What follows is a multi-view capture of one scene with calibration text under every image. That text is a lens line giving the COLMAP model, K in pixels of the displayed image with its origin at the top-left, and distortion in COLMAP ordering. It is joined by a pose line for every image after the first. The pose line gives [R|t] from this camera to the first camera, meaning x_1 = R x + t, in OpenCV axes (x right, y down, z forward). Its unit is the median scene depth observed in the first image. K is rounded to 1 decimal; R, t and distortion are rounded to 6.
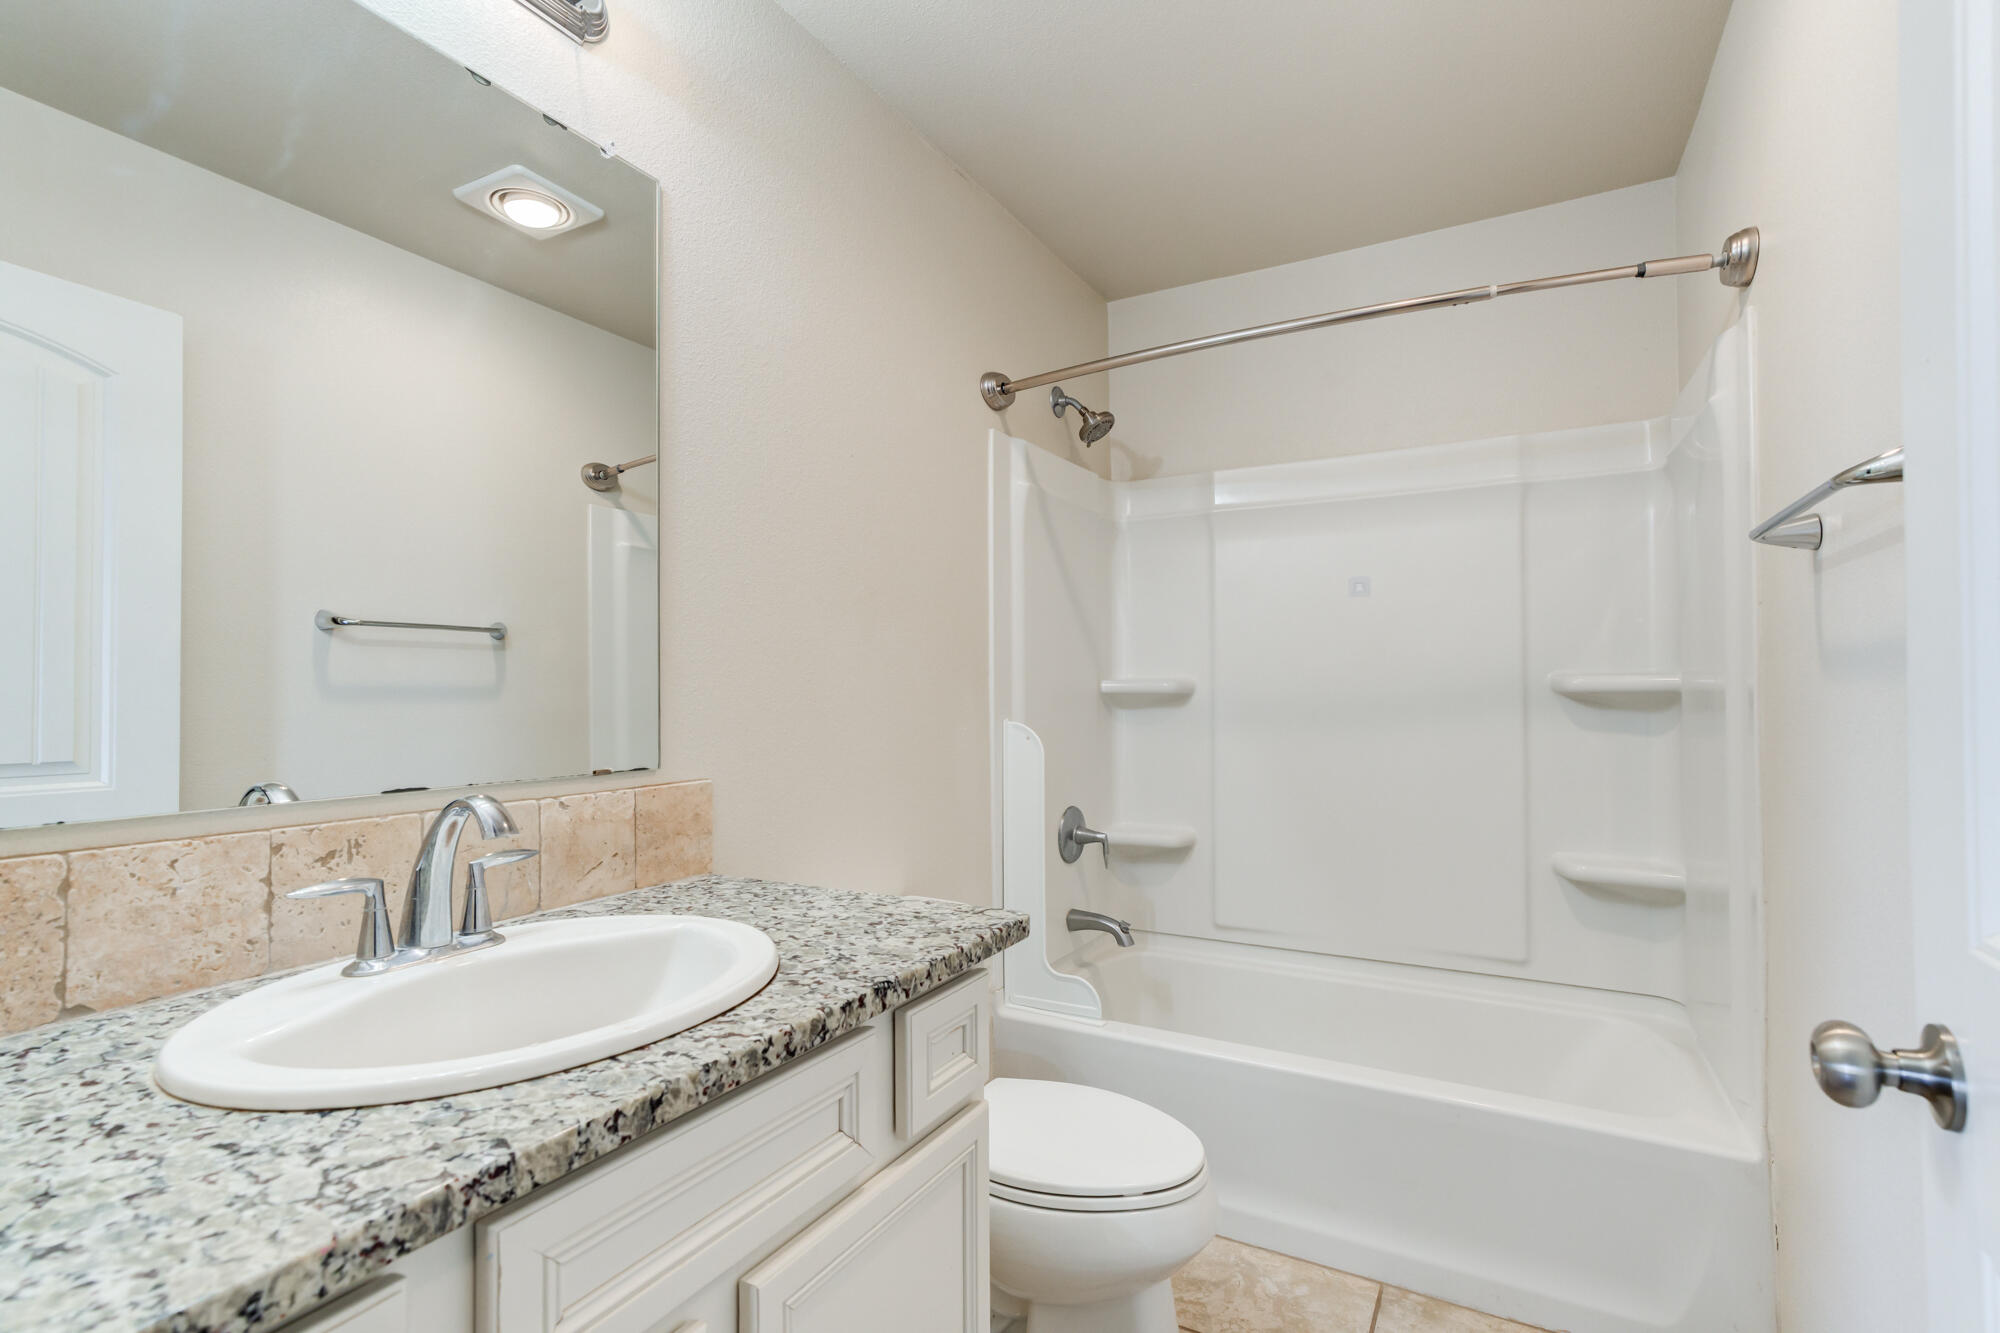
lens RADIAL K [[915.9, 0, 1004.9], [0, 915.9, 674.5], [0, 0, 1]] dist [-0.003988, -0.000525]
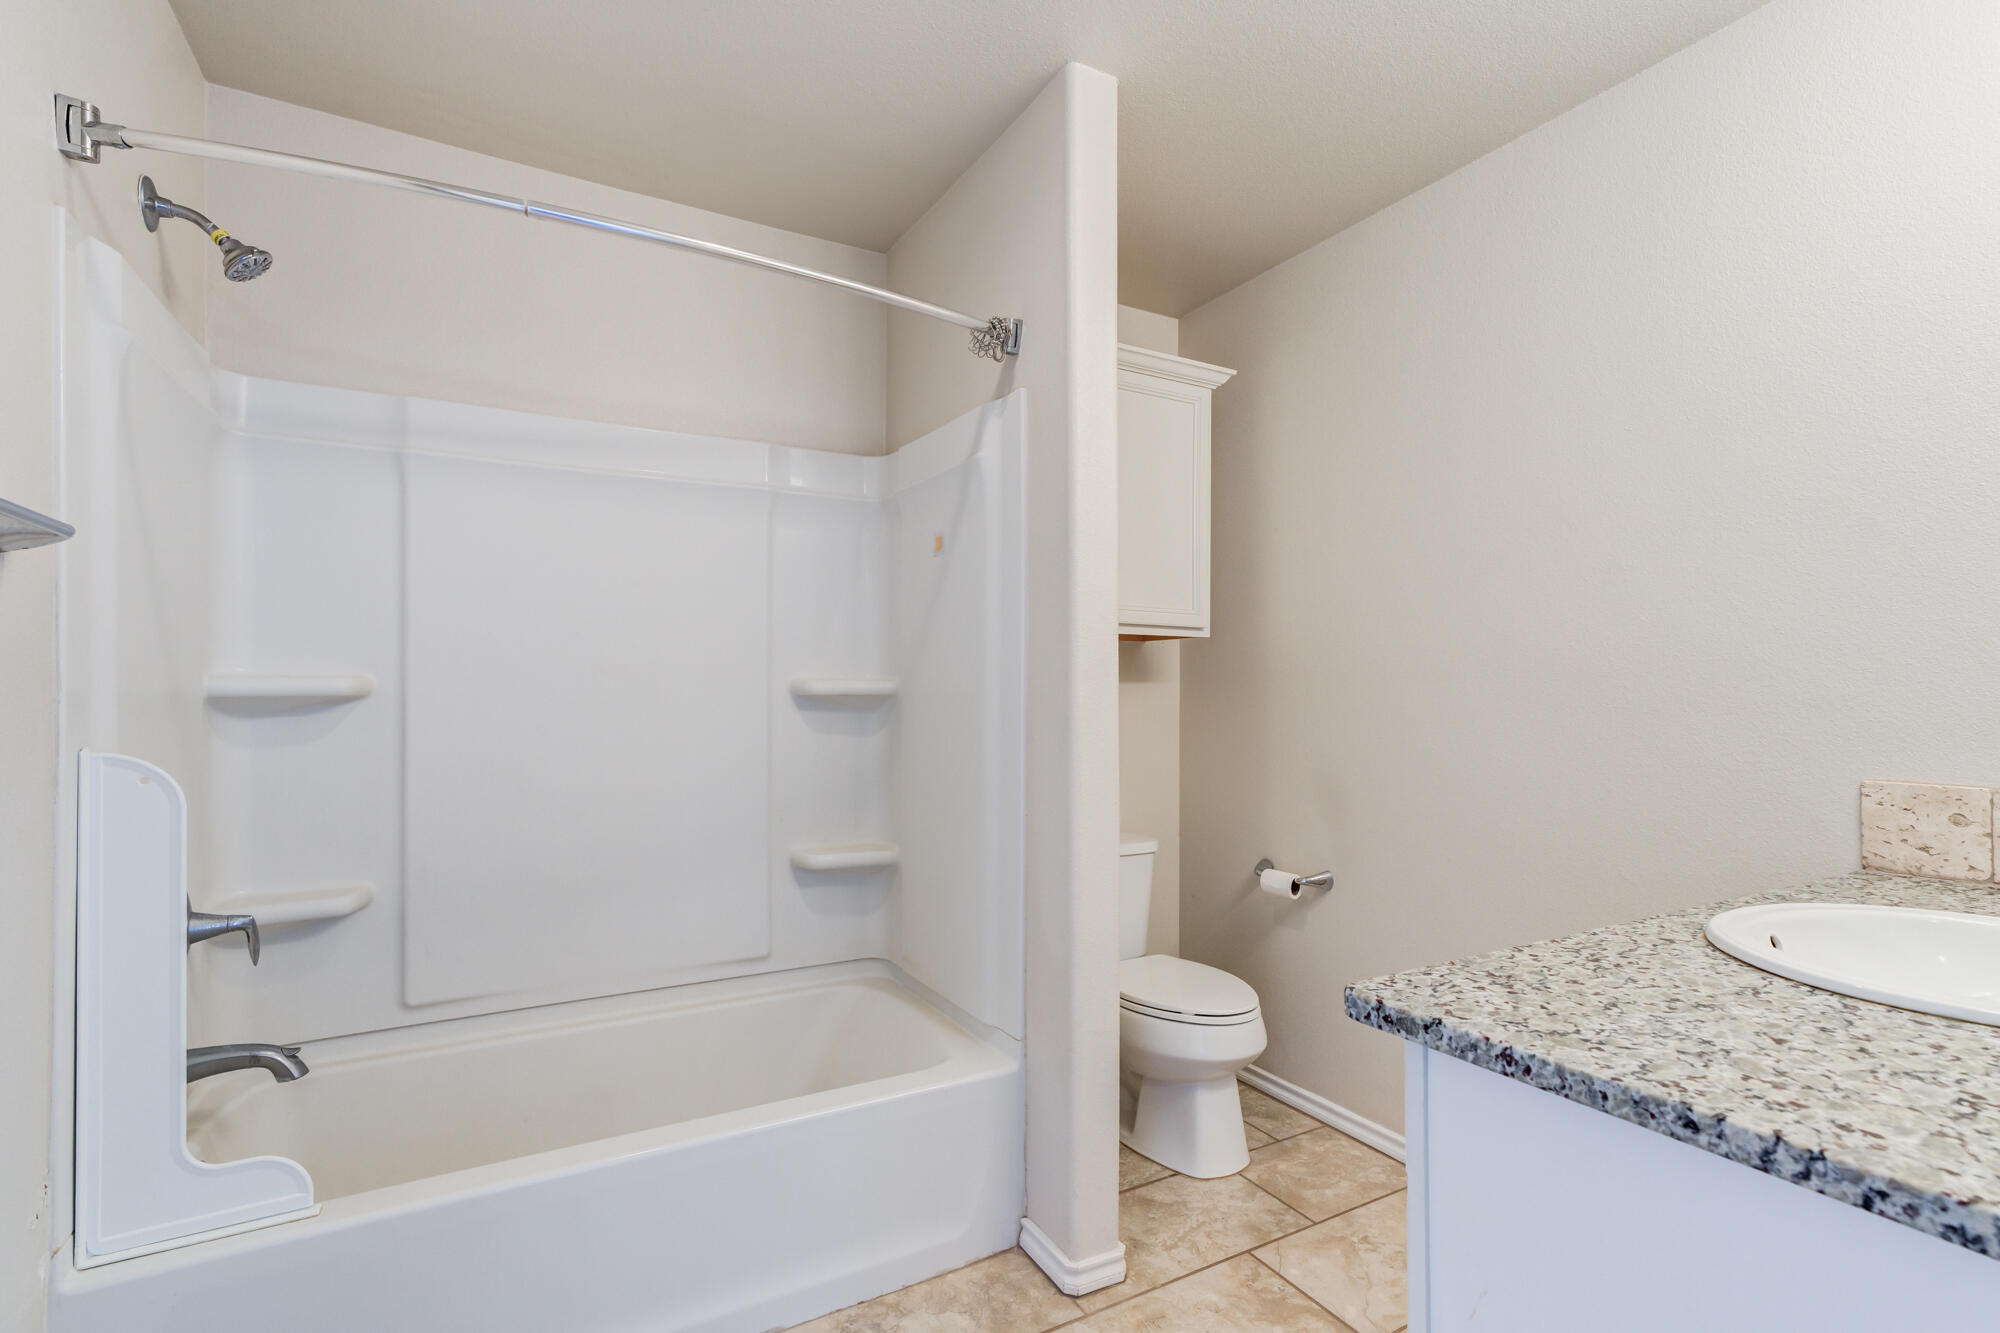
lens RADIAL K [[915.9, 0, 1004.9], [0, 915.9, 674.5], [0, 0, 1]] dist [-0.003988, -0.000525]
pose [[0.520821, 0.019980, 0.853432, -0.173684], [-0.024922, 0.999656, -0.008194, -0.001129], [-0.853302, -0.017001, 0.521140, 0.236607]]
